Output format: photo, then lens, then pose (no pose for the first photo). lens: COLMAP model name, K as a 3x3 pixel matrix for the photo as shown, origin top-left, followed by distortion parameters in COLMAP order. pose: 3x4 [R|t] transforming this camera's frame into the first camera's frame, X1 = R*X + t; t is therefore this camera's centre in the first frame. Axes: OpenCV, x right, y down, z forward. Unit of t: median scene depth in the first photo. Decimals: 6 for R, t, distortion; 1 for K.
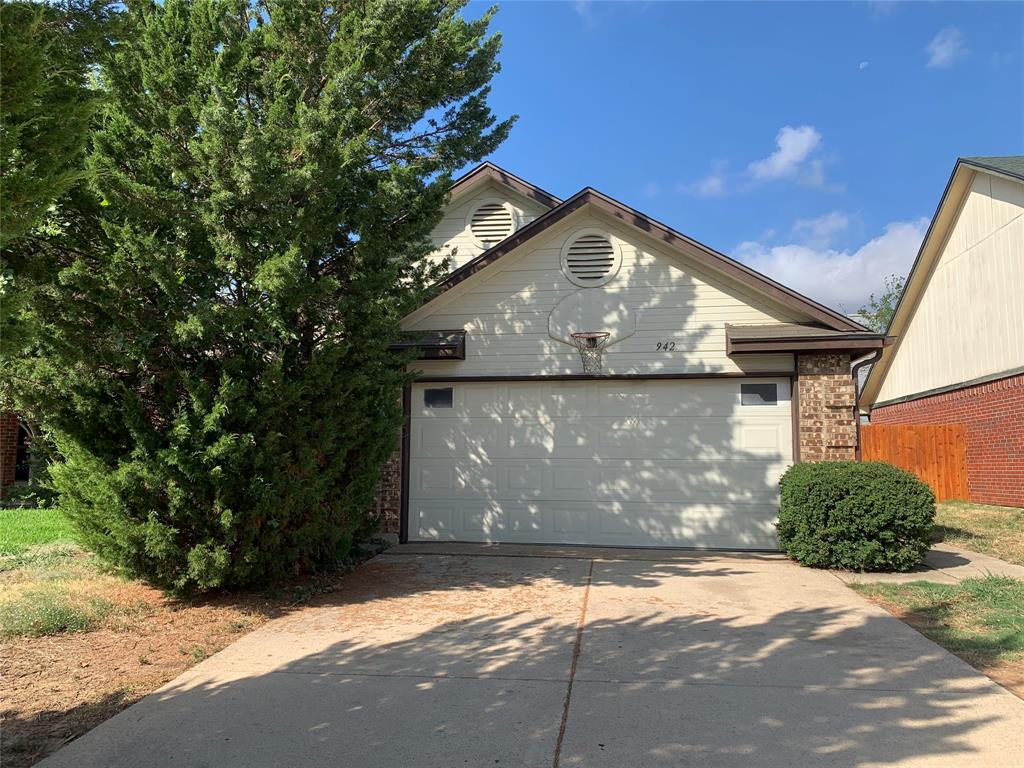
lens RADIAL K [[779.7, 0, 515.2], [0, 779.7, 384.6], [0, 0, 1]] dist [0.011455, -0.019543]
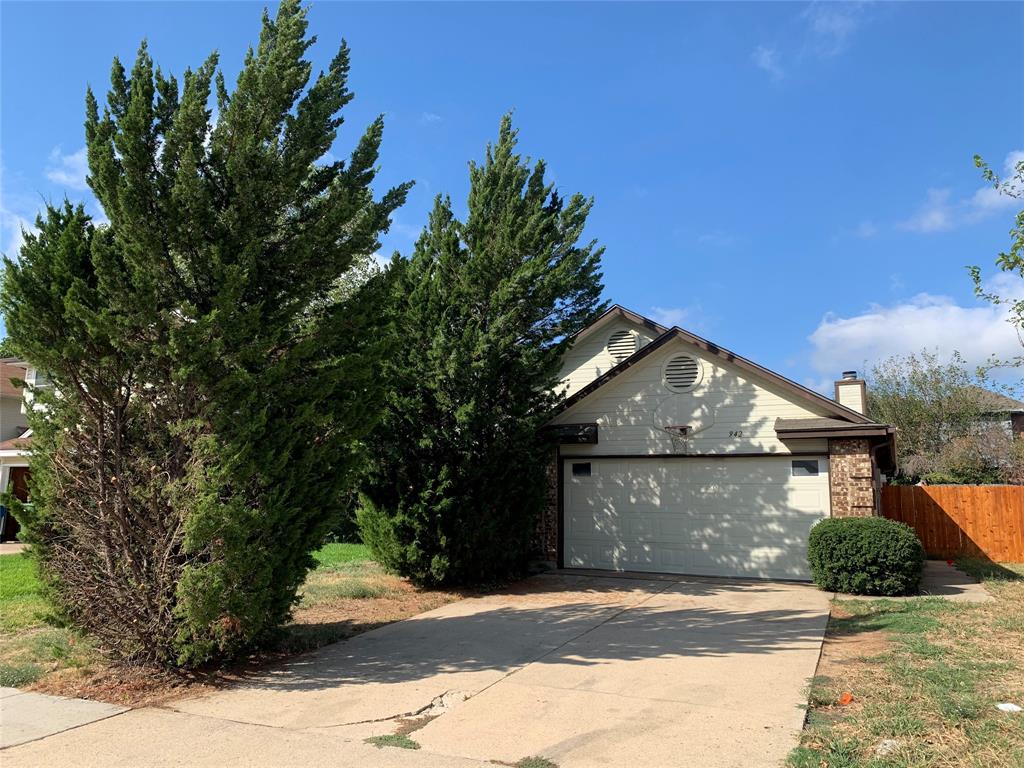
lens RADIAL K [[779.7, 0, 511.7], [0, 779.7, 383.1], [0, 0, 1]] dist [0.011455, -0.019543]
pose [[0.958321, -0.032588, -0.283830, 0.210573], [0.013052, 0.997430, -0.070452, -0.046347], [0.285396, 0.063811, 0.956283, -0.484561]]
